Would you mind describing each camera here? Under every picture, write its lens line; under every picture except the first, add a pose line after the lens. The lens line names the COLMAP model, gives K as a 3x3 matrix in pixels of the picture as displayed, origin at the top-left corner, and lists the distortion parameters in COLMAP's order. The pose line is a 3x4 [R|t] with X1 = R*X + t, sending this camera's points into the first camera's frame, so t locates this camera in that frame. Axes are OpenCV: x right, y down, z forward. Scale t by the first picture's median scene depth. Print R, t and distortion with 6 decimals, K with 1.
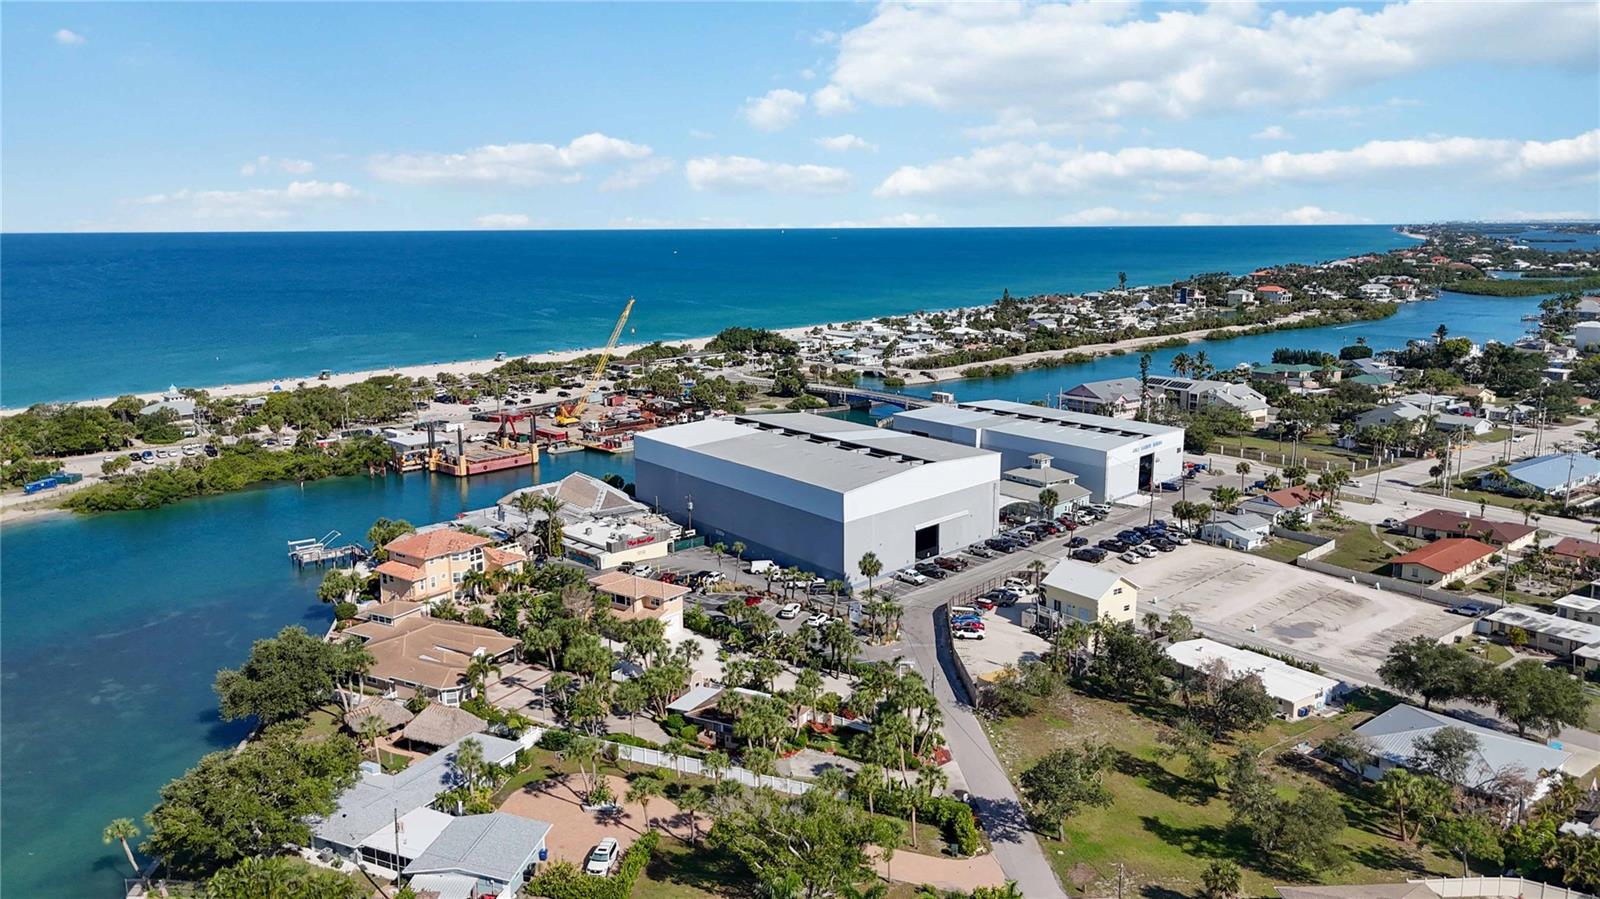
lens RADIAL K [[1173.4, 0, 809.5], [0, 1173.4, 450.6], [0, 0, 1]] dist [0.079057, -0.083274]
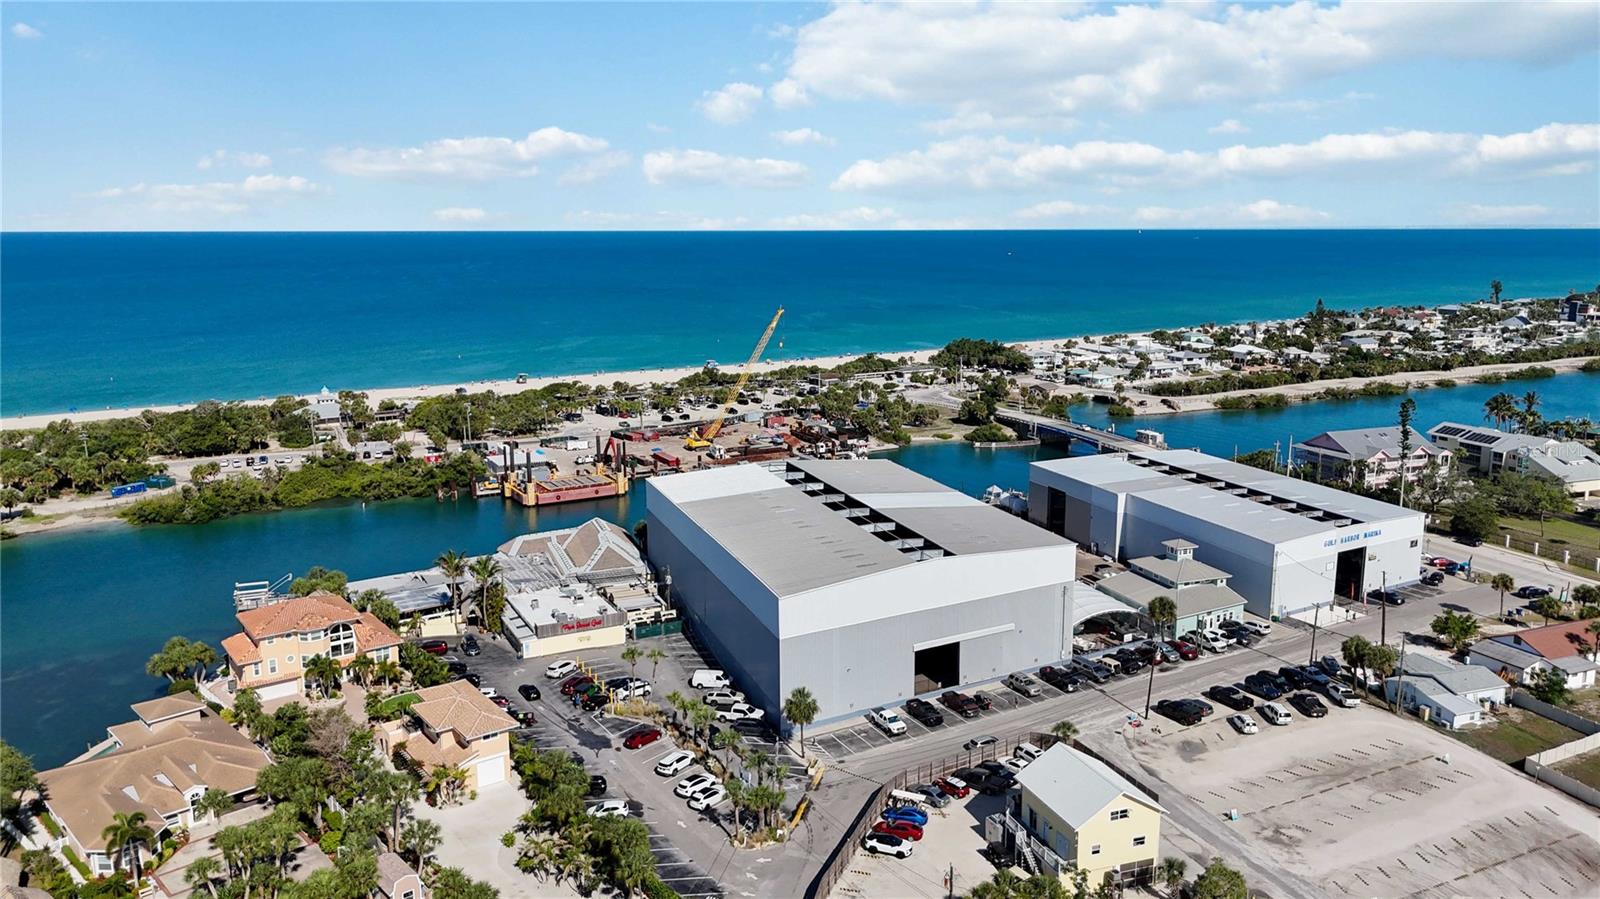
lens RADIAL K [[1173.4, 0, 809.5], [0, 1173.4, 450.6], [0, 0, 1]] dist [0.079057, -0.083274]
pose [[0.957250, 0.055111, -0.283963, 0.187156], [-0.055439, 0.998438, 0.006890, -0.045121], [0.283900, 0.009147, 0.958810, 0.249450]]
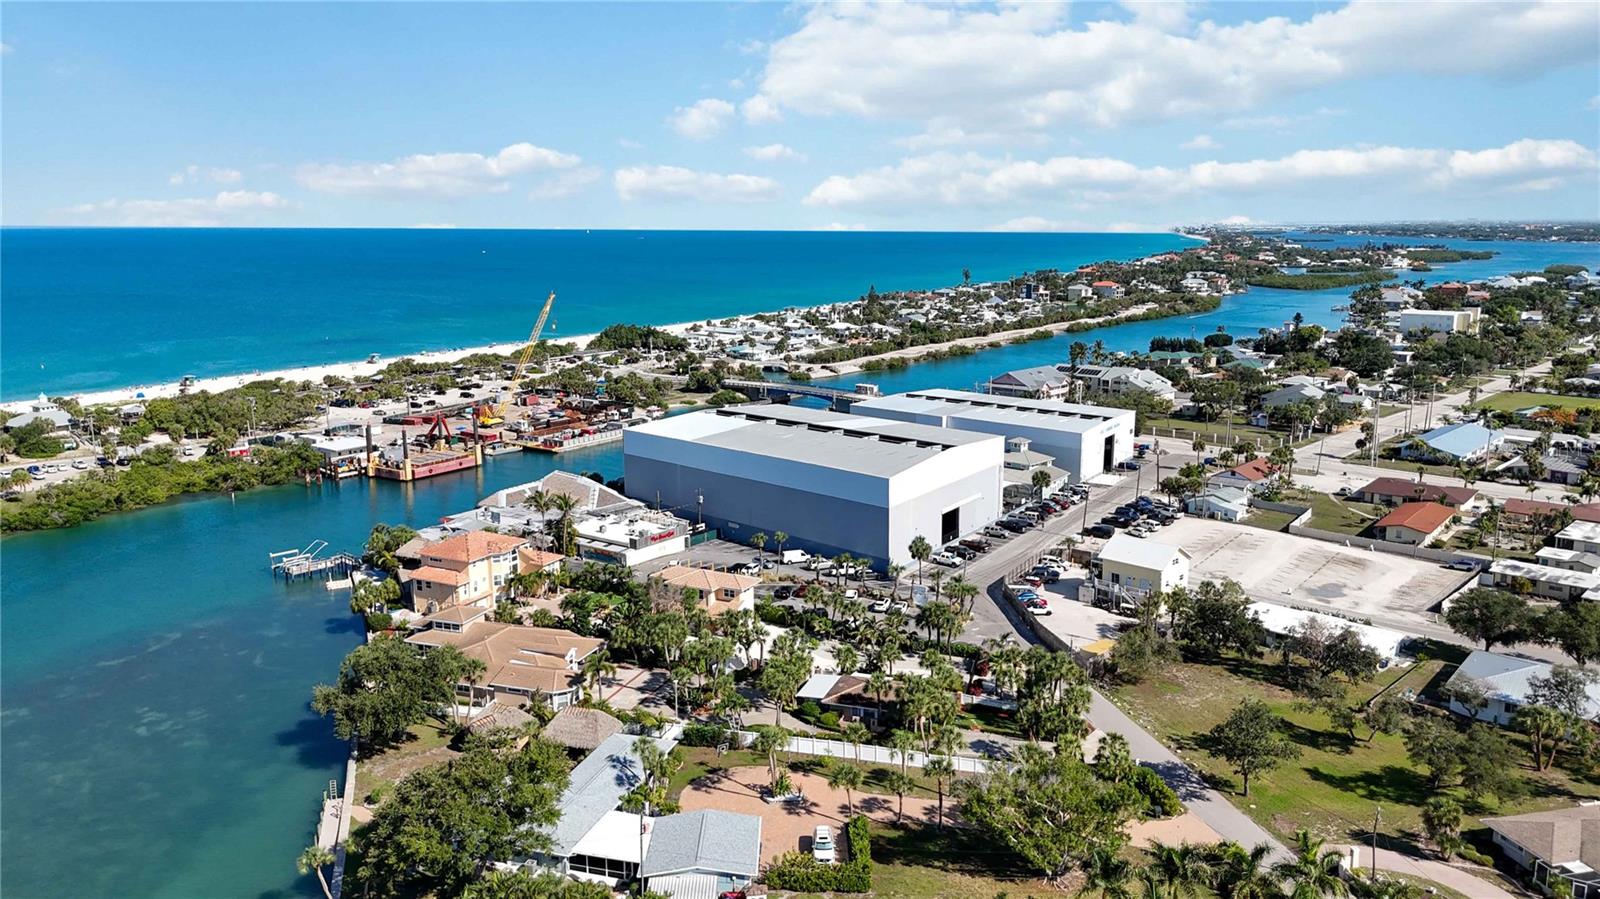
lens RADIAL K [[1173.4, 0, 809.5], [0, 1173.4, 450.6], [0, 0, 1]] dist [0.079057, -0.083274]
pose [[0.986851, -0.030632, 0.158703, -0.150876], [0.030756, 0.999526, 0.001678, 0.006952], [-0.158680, 0.003225, 0.987325, 0.016818]]
